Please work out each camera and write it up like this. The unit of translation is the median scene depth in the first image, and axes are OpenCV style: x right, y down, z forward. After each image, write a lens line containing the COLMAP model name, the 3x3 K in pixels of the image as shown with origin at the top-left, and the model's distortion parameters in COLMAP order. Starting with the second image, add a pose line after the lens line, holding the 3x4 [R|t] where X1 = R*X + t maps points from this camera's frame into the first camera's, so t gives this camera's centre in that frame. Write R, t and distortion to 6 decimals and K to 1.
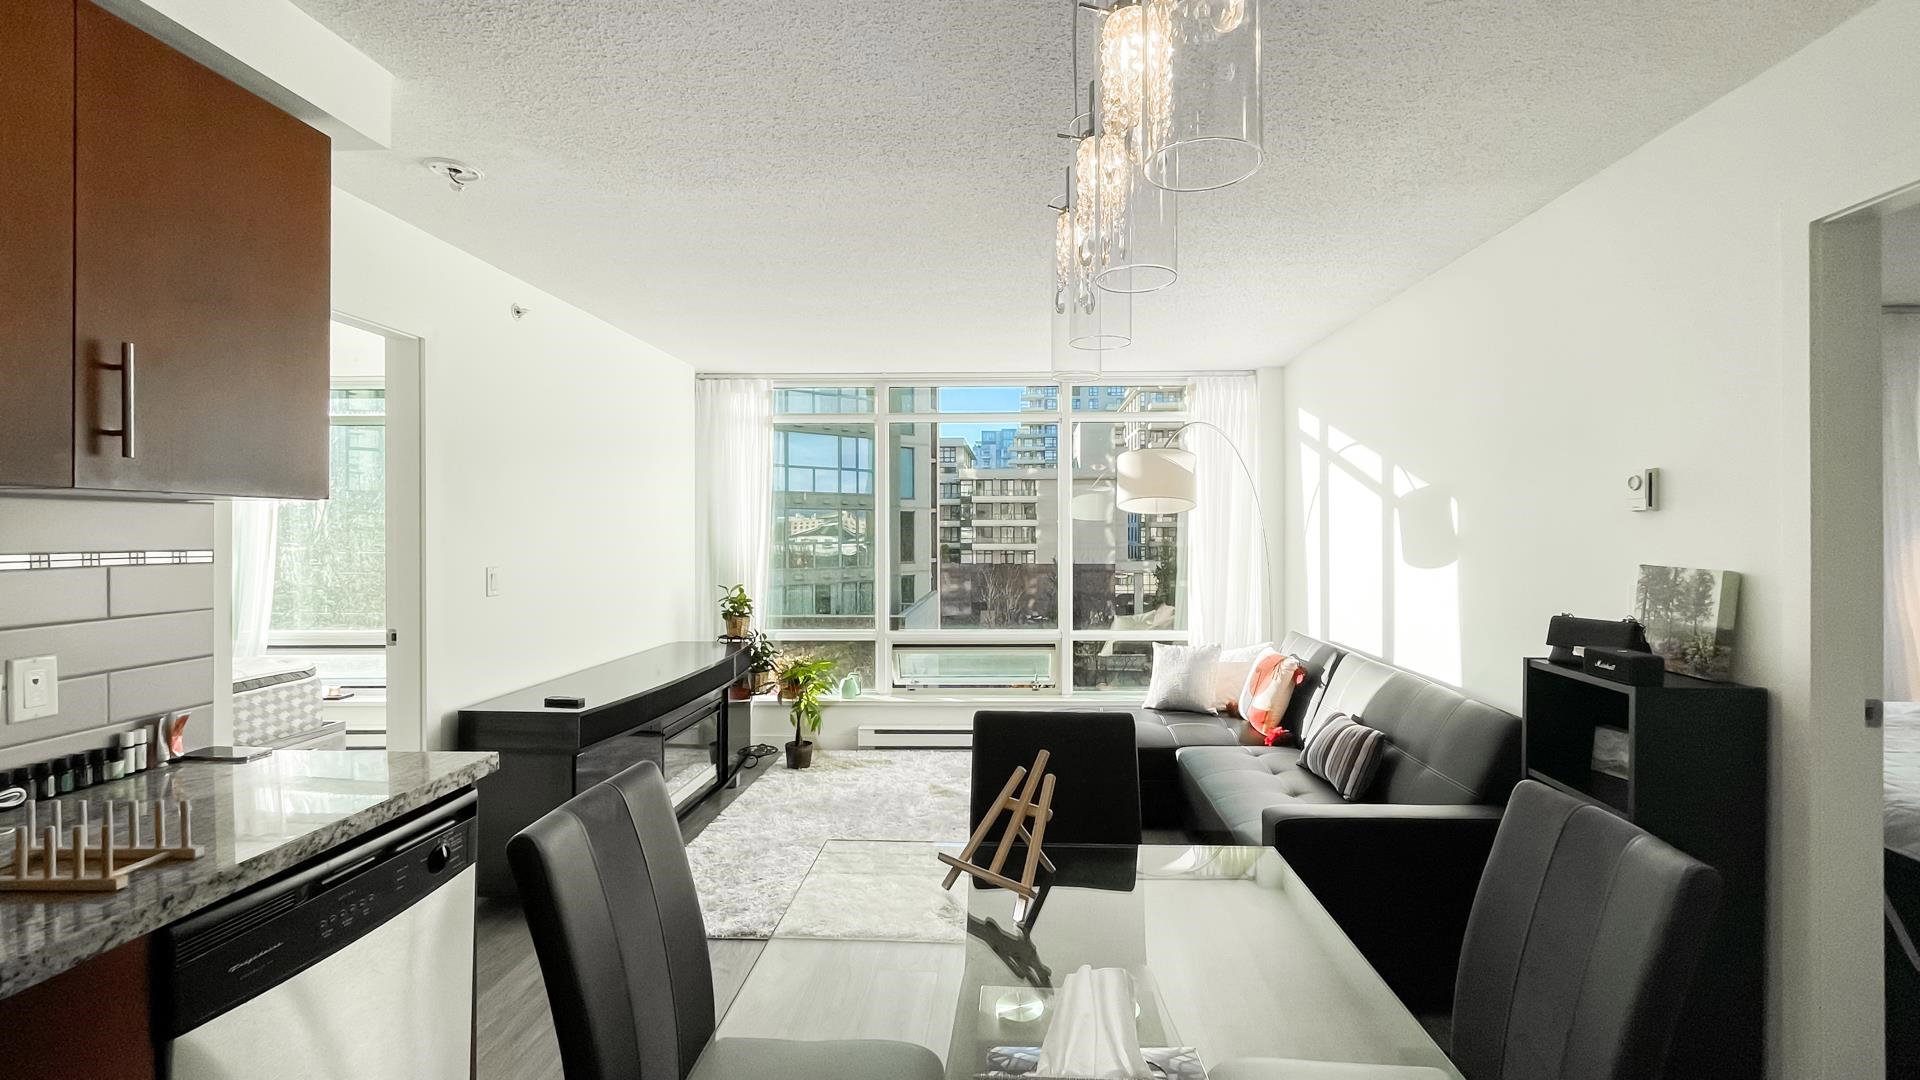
lens RADIAL K [[822.2, 0, 965.6], [0, 822.2, 539.0], [0, 0, 1]] dist [0.001257, -0.000136]
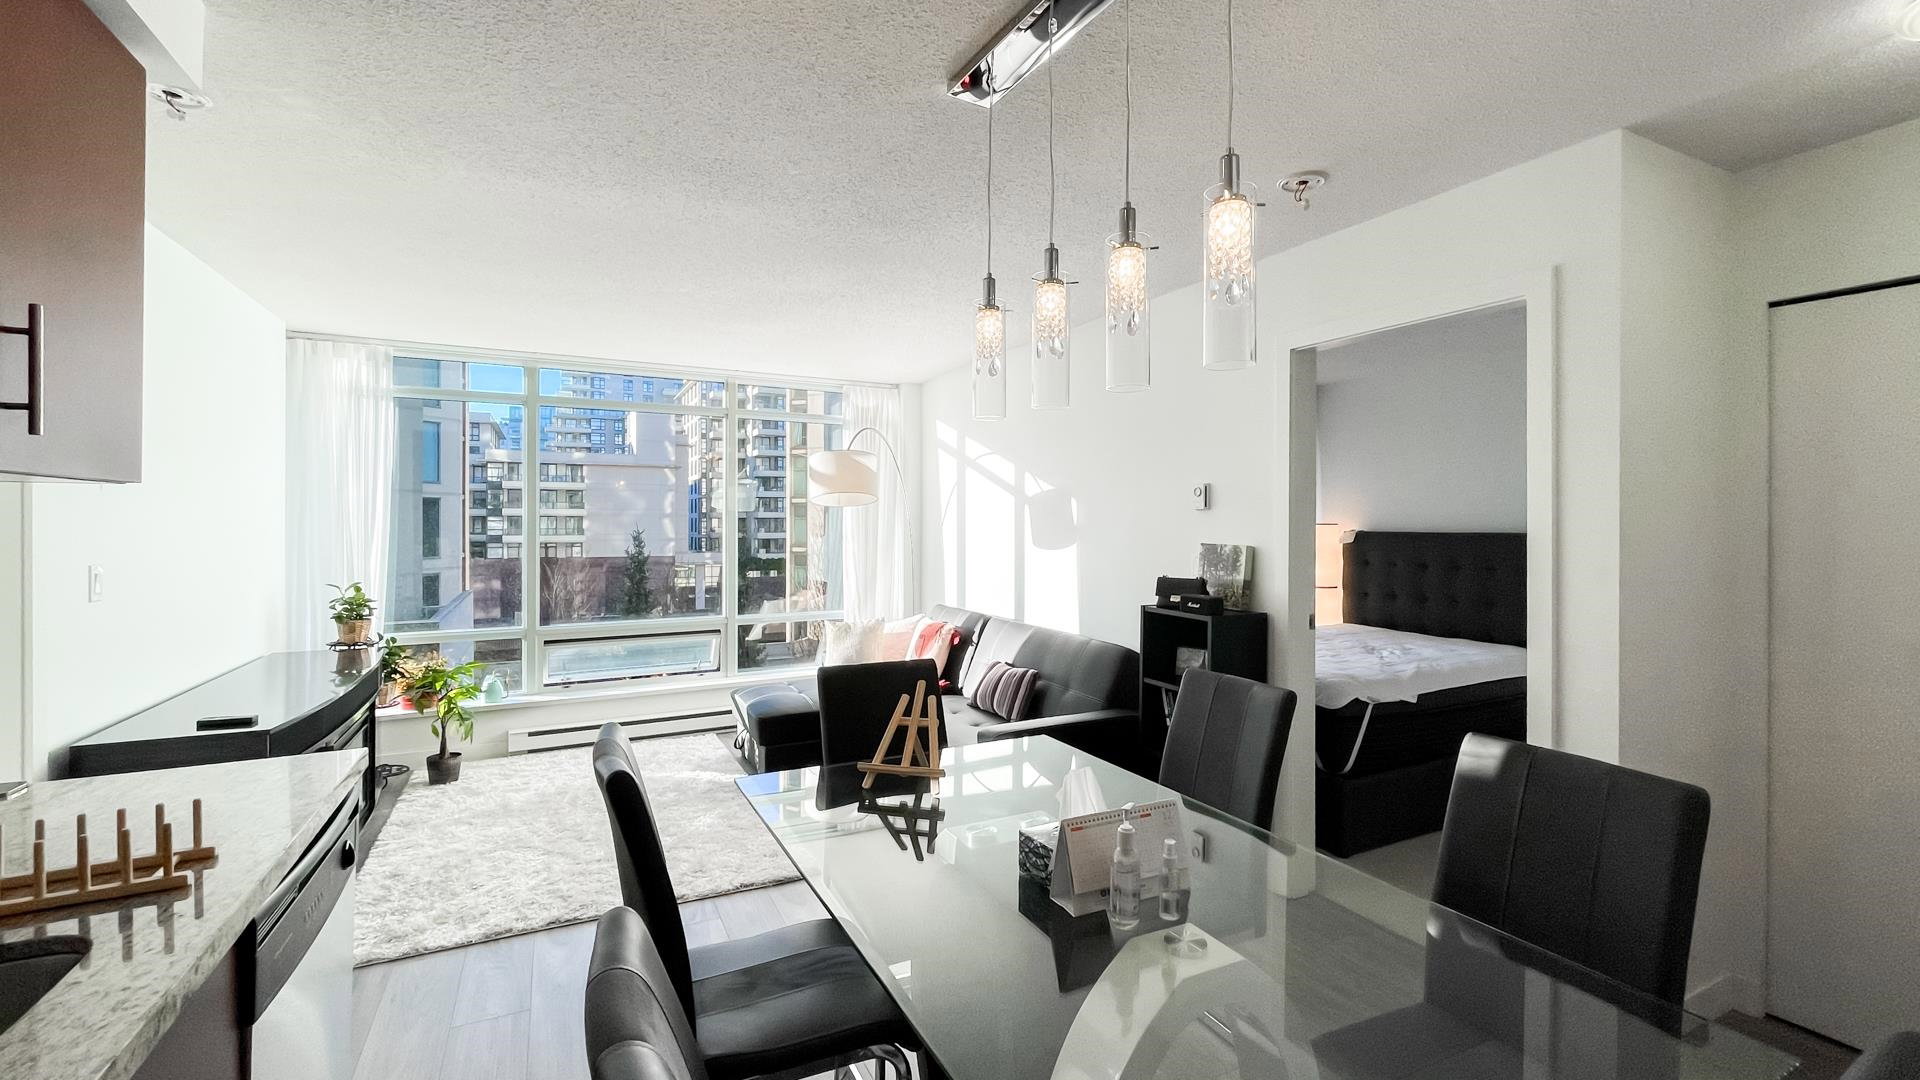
lens RADIAL K [[822.2, 0, 965.6], [0, 822.2, 539.0], [0, 0, 1]] dist [0.001257, -0.000136]
pose [[0.867695, -0.007897, 0.497034, -0.201472], [0.002289, 0.999927, 0.011893, 0.001458], [-0.497091, -0.009182, 0.867650, -0.087943]]
